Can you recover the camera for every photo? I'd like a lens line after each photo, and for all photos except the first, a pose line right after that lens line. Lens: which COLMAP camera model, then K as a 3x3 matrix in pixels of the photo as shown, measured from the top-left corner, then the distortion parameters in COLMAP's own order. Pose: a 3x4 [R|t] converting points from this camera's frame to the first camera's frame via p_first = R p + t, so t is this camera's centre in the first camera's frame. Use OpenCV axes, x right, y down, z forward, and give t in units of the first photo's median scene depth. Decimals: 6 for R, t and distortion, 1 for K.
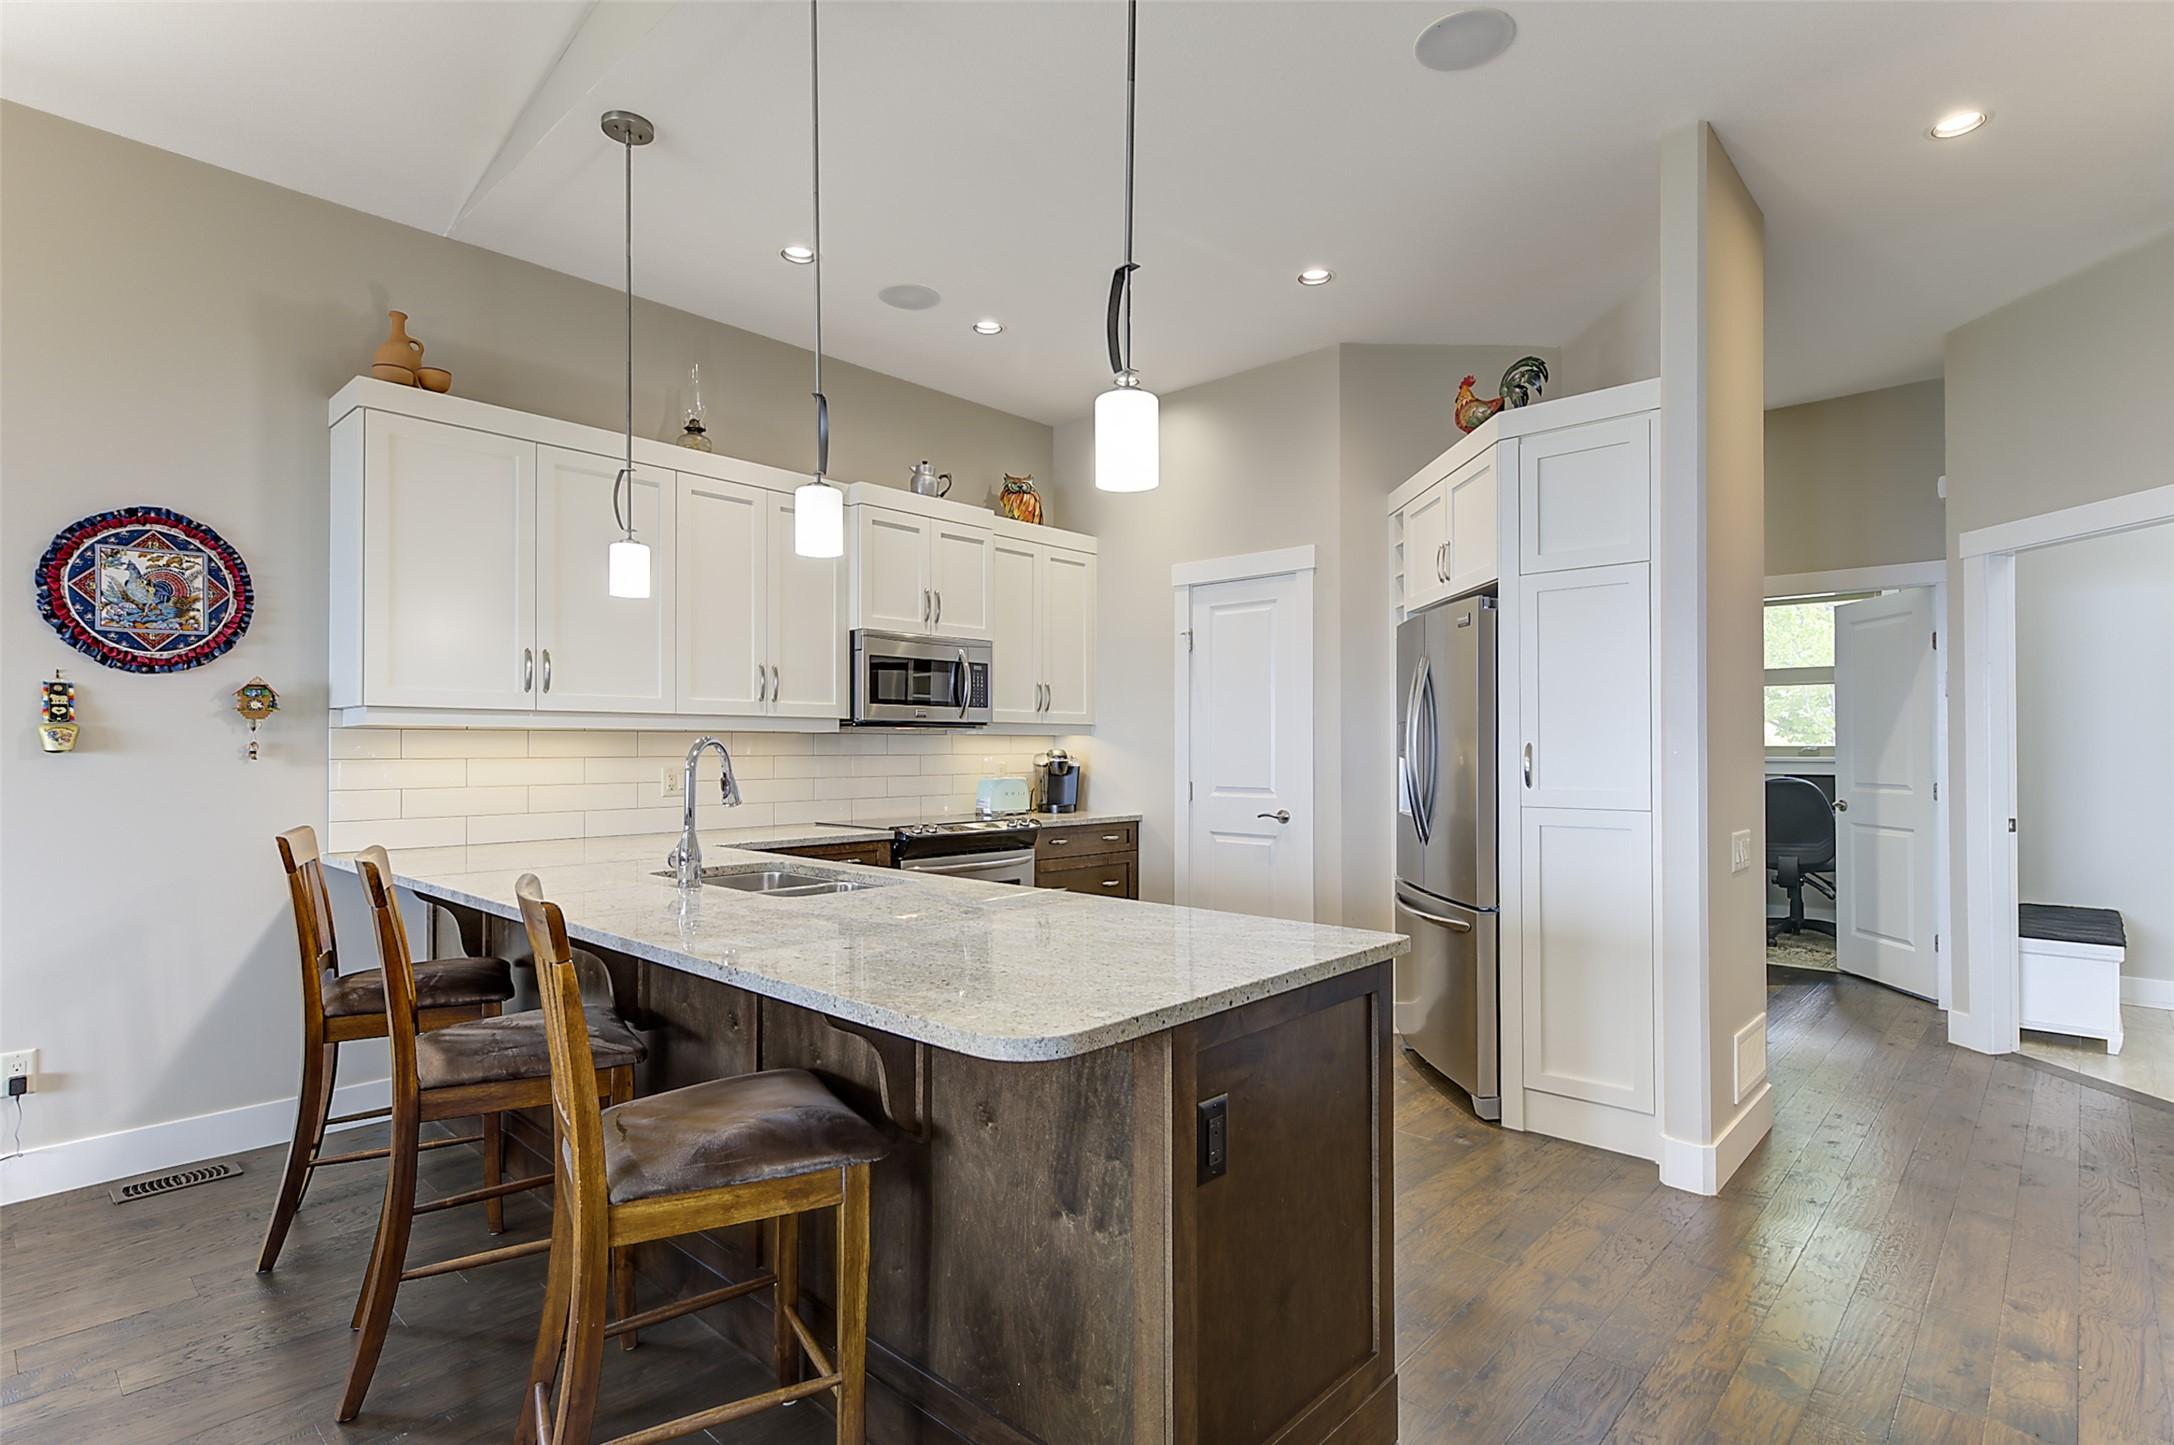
lens RADIAL K [[1078.8, 0, 1090.3], [0, 1078.8, 733.9], [0, 0, 1]] dist [0.003375, -0.000885]
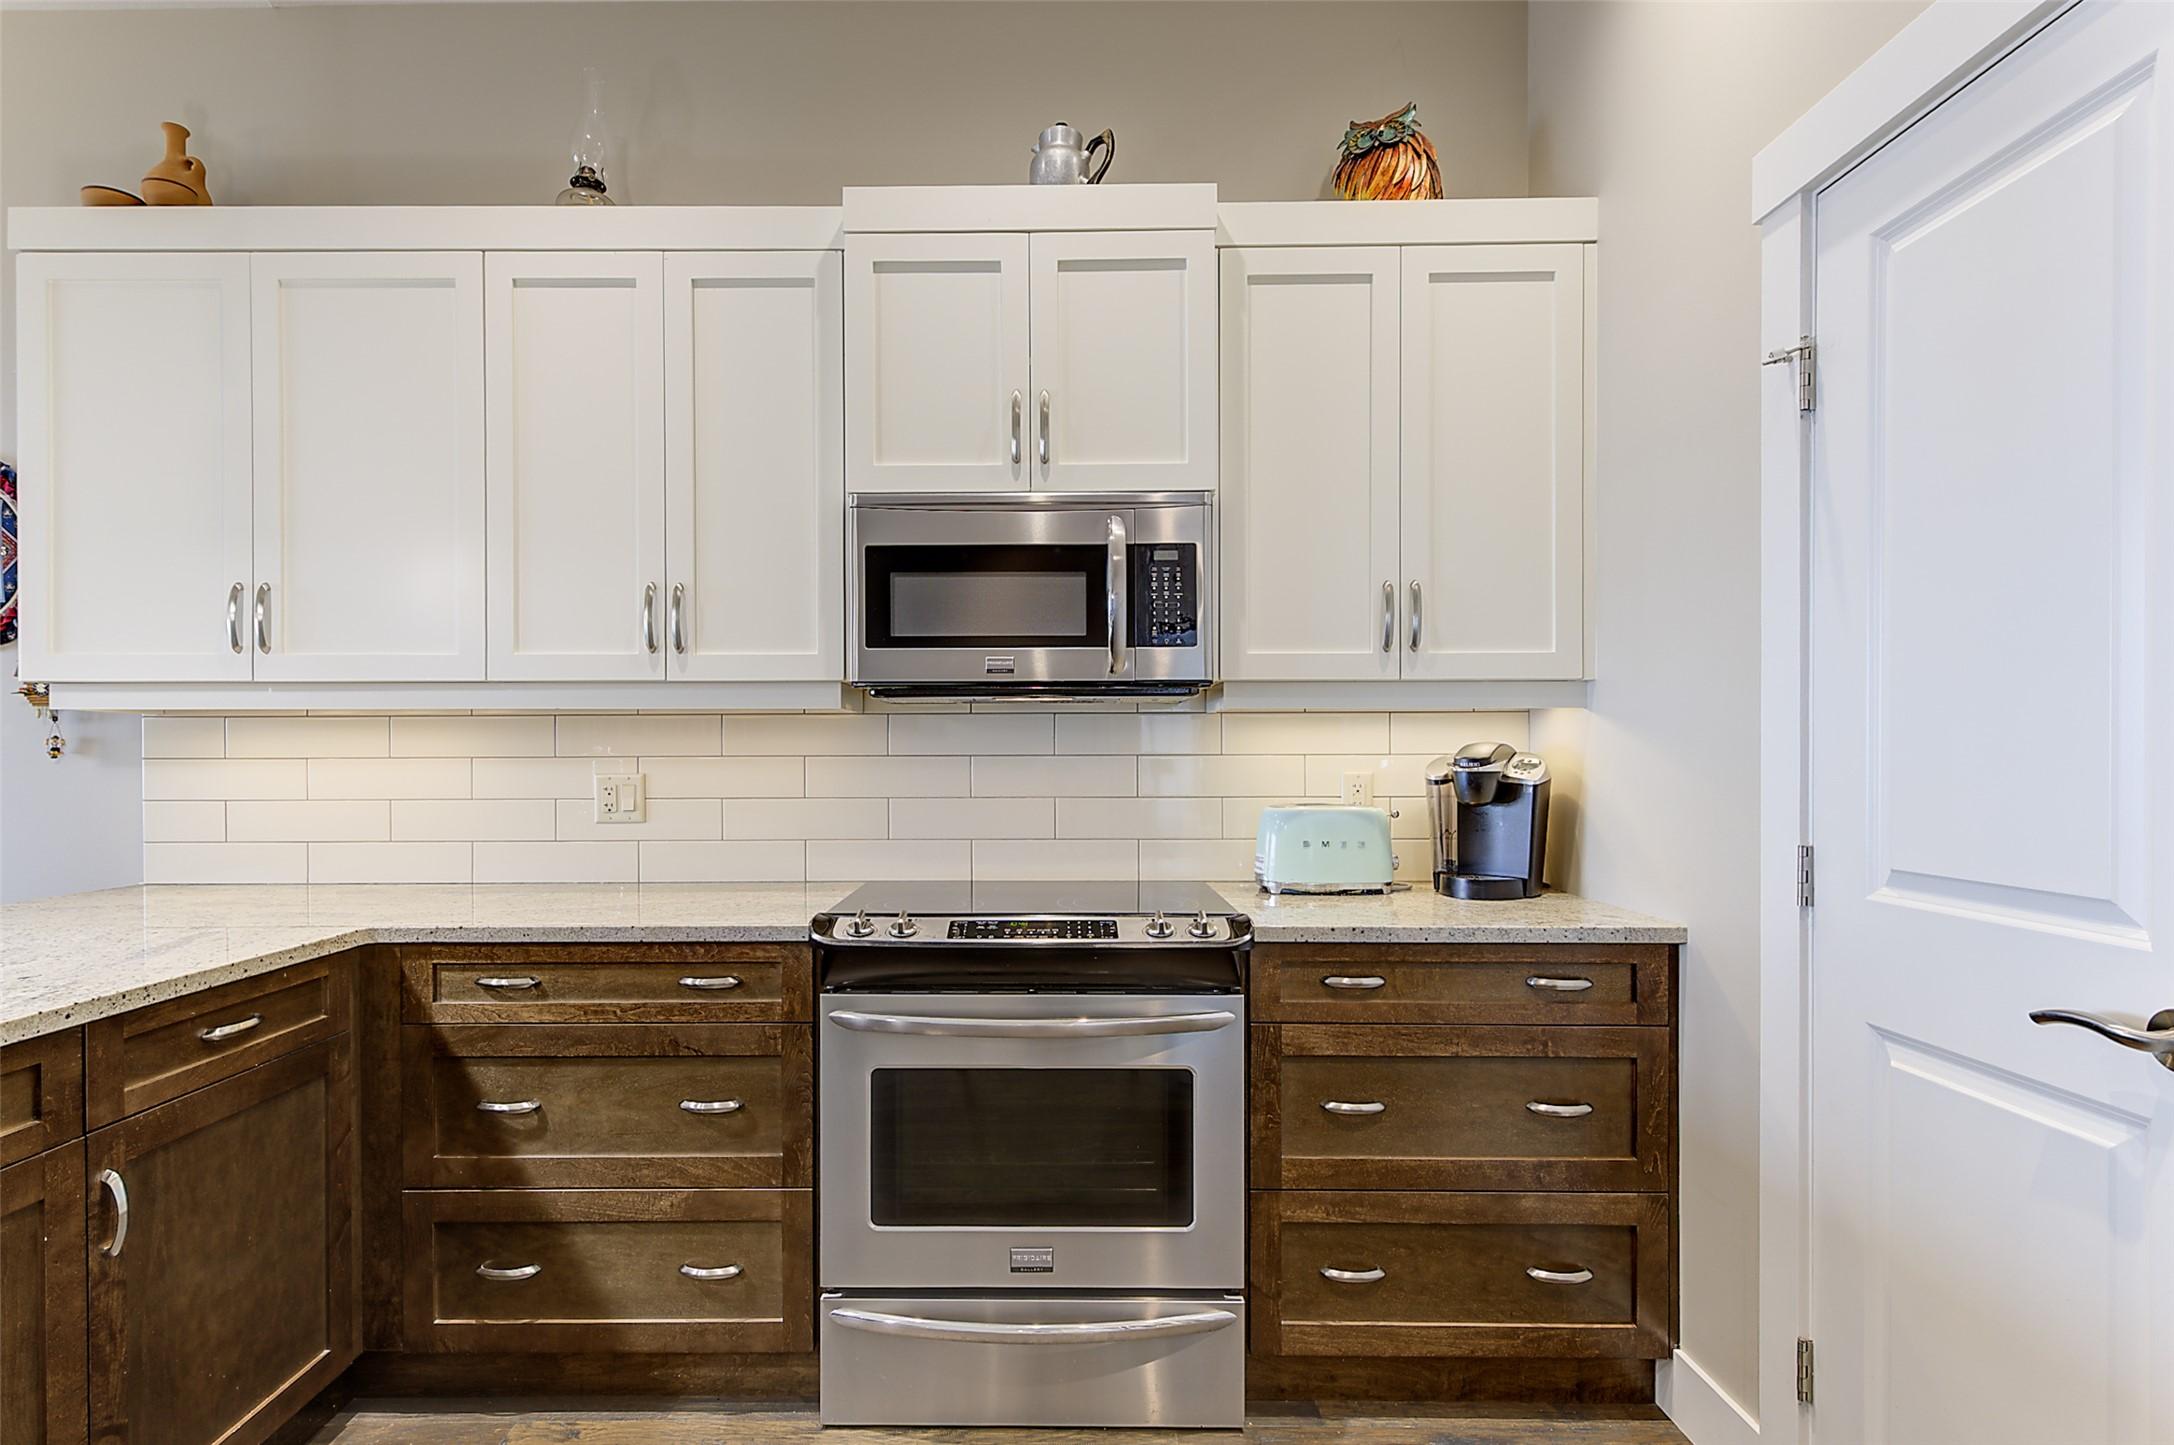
lens RADIAL K [[1078.8, 0, 1037.7], [0, 1078.8, 755.3], [0, 0, 1]] dist [0.003375, -0.000885]
pose [[0.666179, 0.000966, -0.745791, 0.214520], [0.012464, 0.999845, 0.012428, 0.015496], [0.745688, -0.017575, 0.666064, 0.778934]]
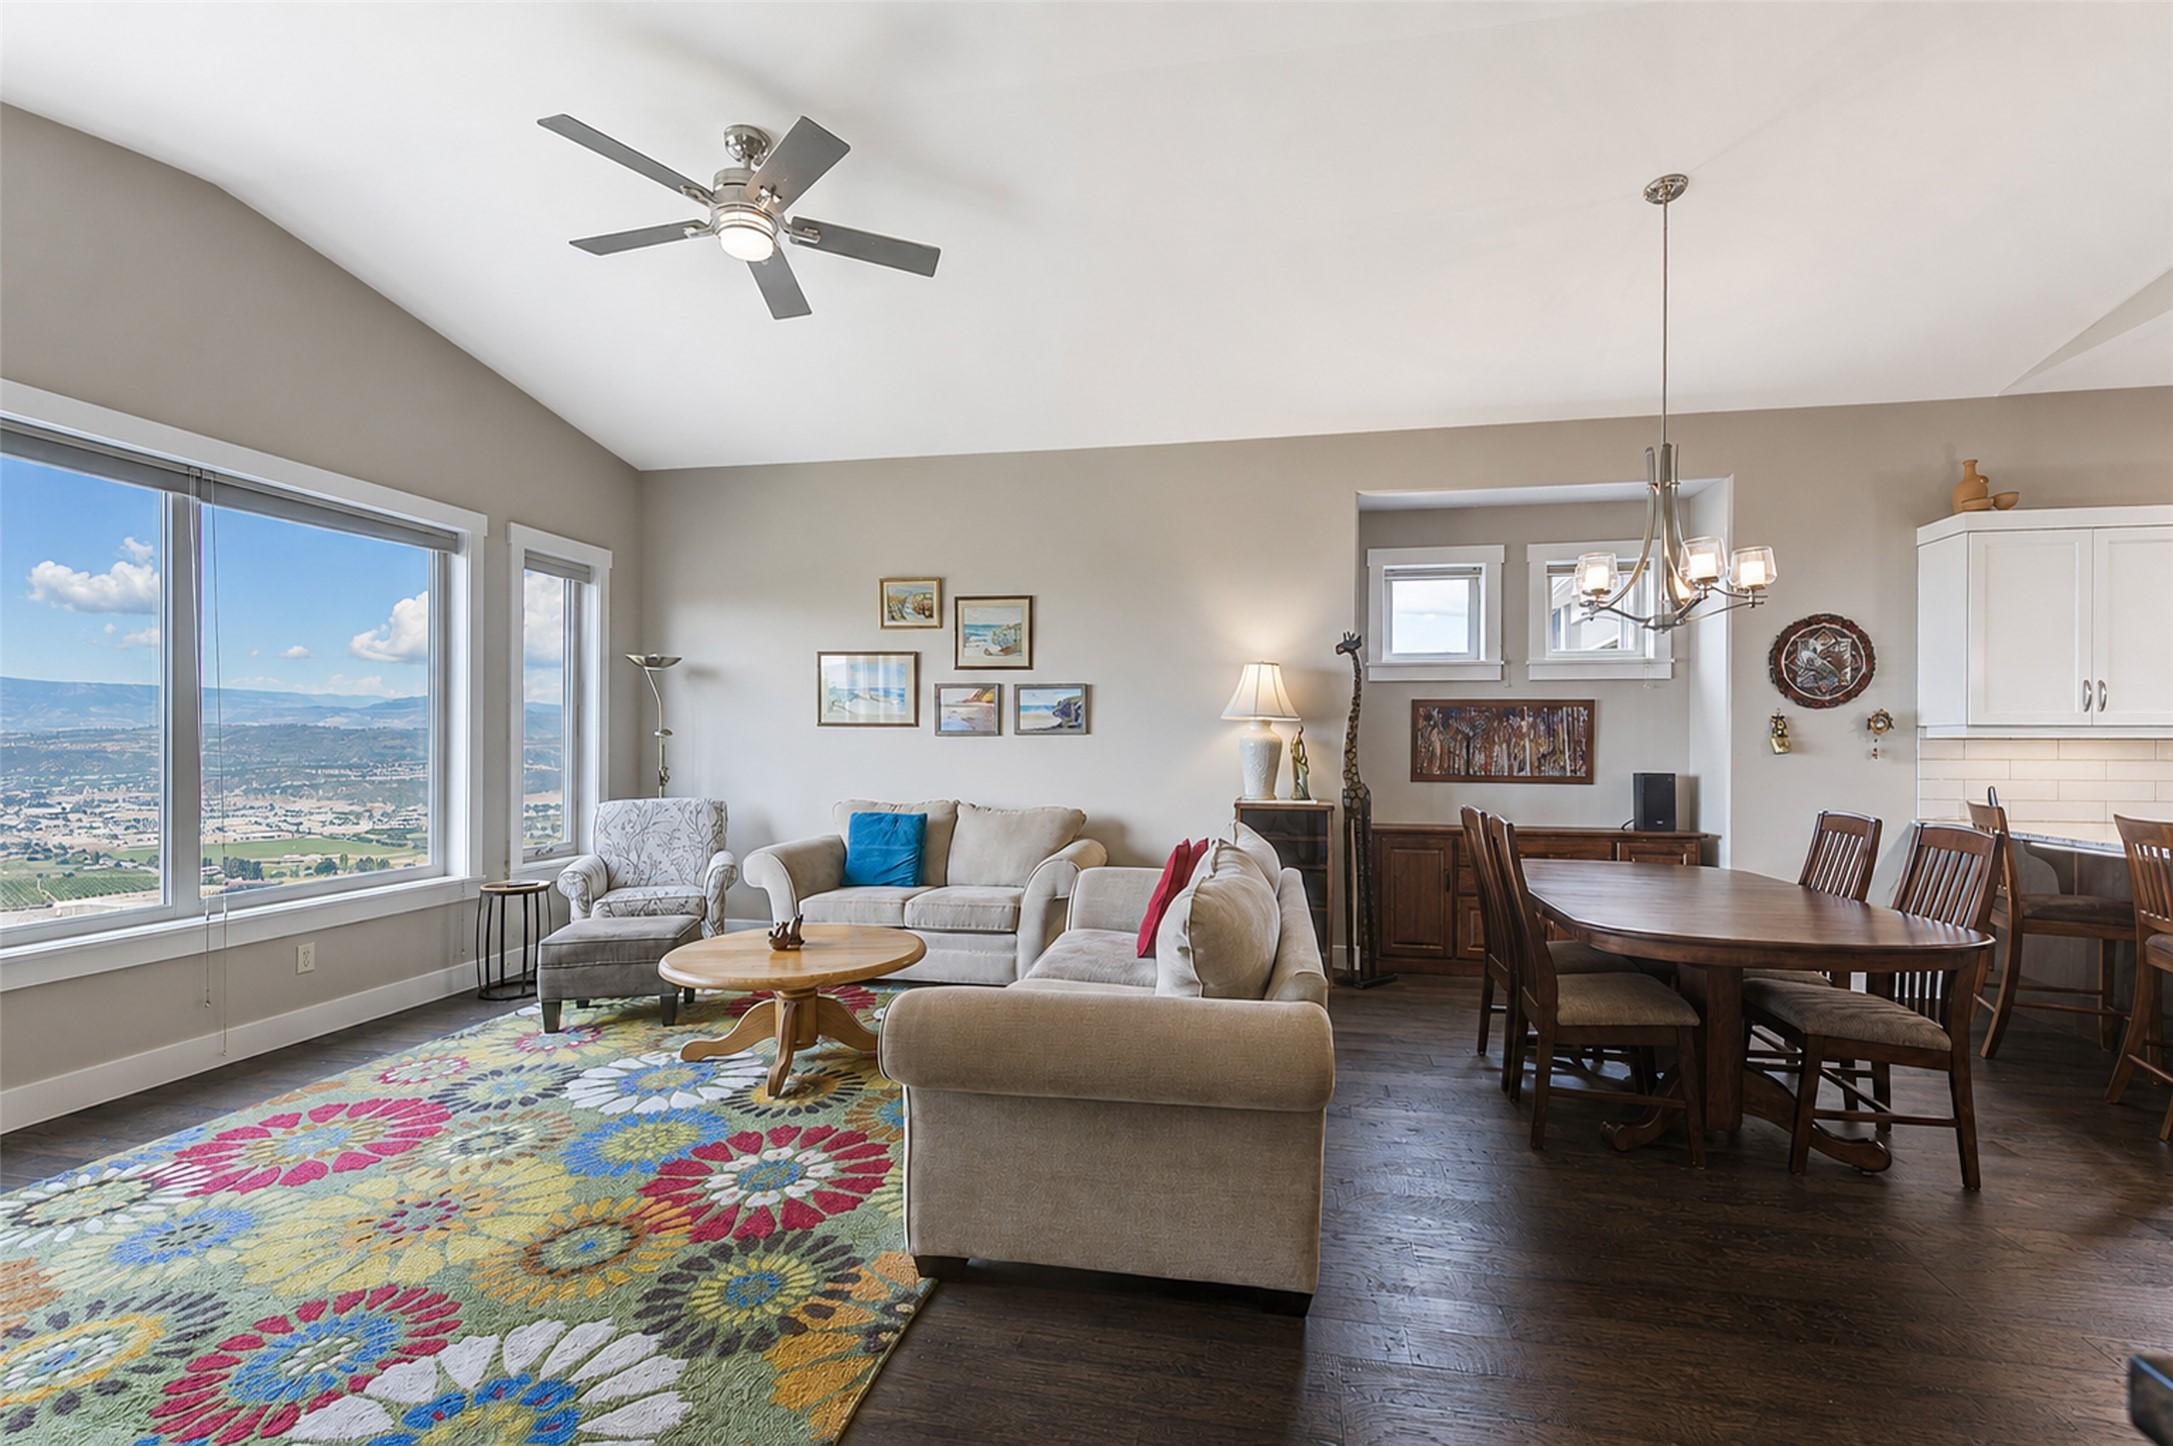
lens RADIAL K [[958.0, 0, 1101.4], [0, 958.0, 732.0], [0, 0, 1]] dist [0.001164, -0.000367]
pose [[0.528080, -0.009876, -0.849138, -0.125453], [0.008398, 0.999944, -0.006407, -0.013362], [0.849153, -0.003748, 0.528133, -0.588665]]
